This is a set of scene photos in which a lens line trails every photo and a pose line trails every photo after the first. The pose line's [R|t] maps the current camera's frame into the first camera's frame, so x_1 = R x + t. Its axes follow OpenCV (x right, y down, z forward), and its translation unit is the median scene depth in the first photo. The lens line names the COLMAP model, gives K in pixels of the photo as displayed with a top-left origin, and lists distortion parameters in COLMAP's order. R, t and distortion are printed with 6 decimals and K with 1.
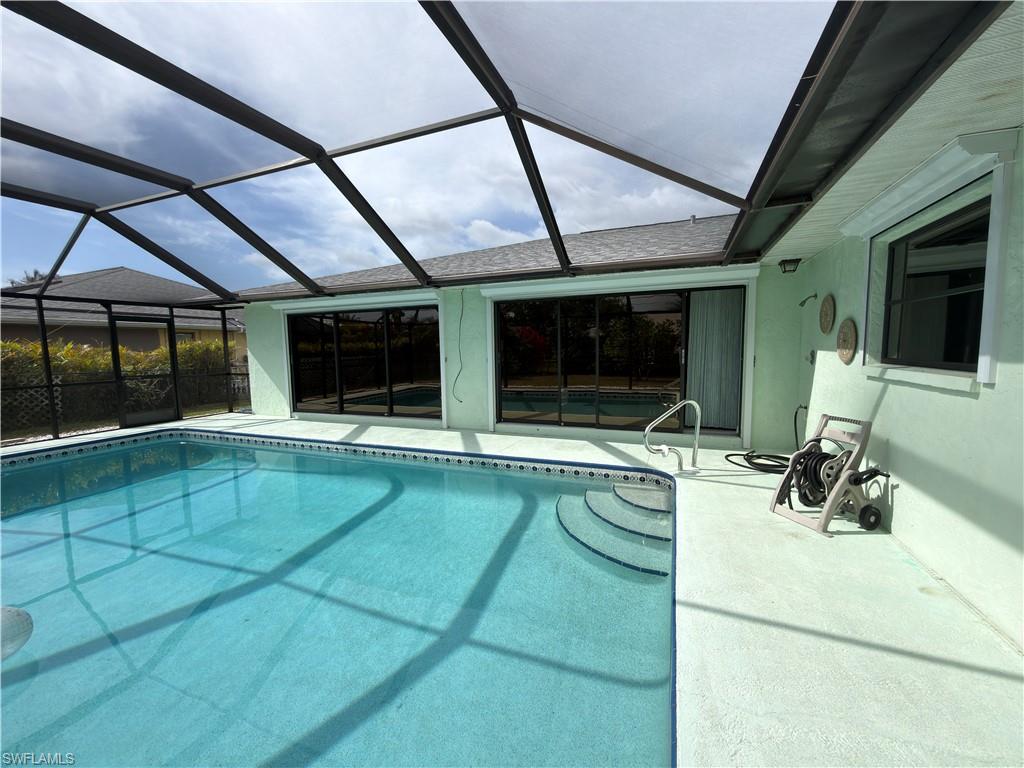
lens RADIAL K [[409.0, 0, 507.8], [0, 409.0, 390.3], [0, 0, 1]] dist [-0.001565, 0.000728]
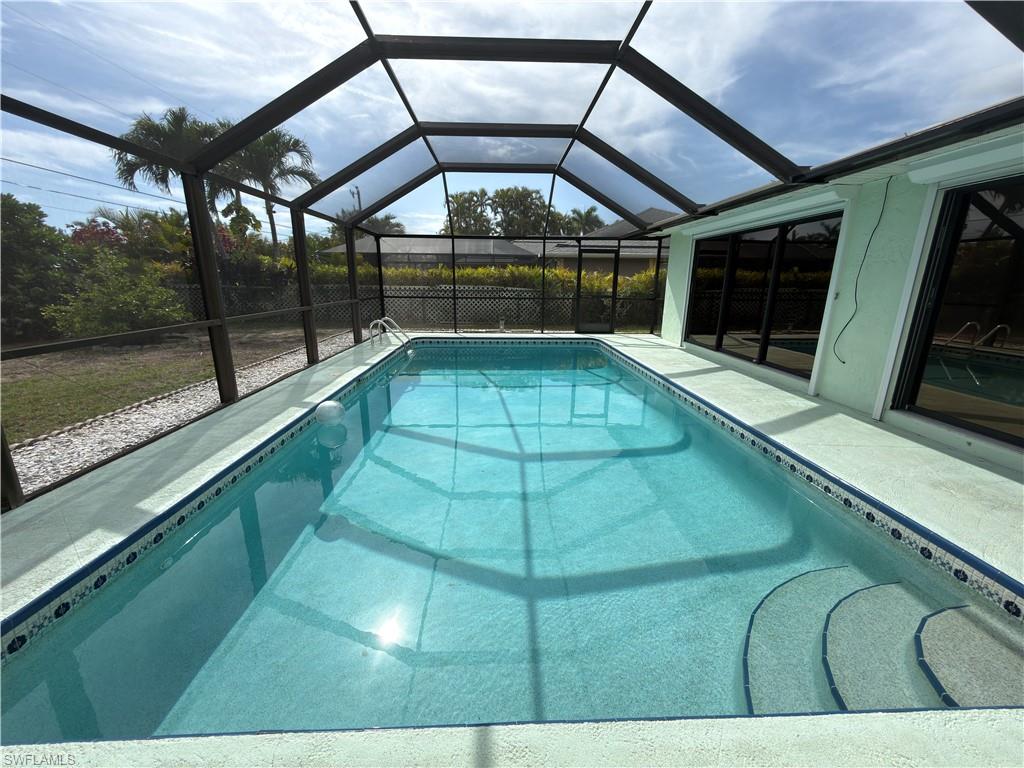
lens RADIAL K [[409.0, 0, 508.6], [0, 409.0, 378.4], [0, 0, 1]] dist [-0.001565, 0.000728]
pose [[0.415641, 0.235574, -0.878492, 0.245891], [-0.111758, 0.971784, 0.207715, -0.023091], [0.902637, 0.011843, 0.430240, 0.238374]]
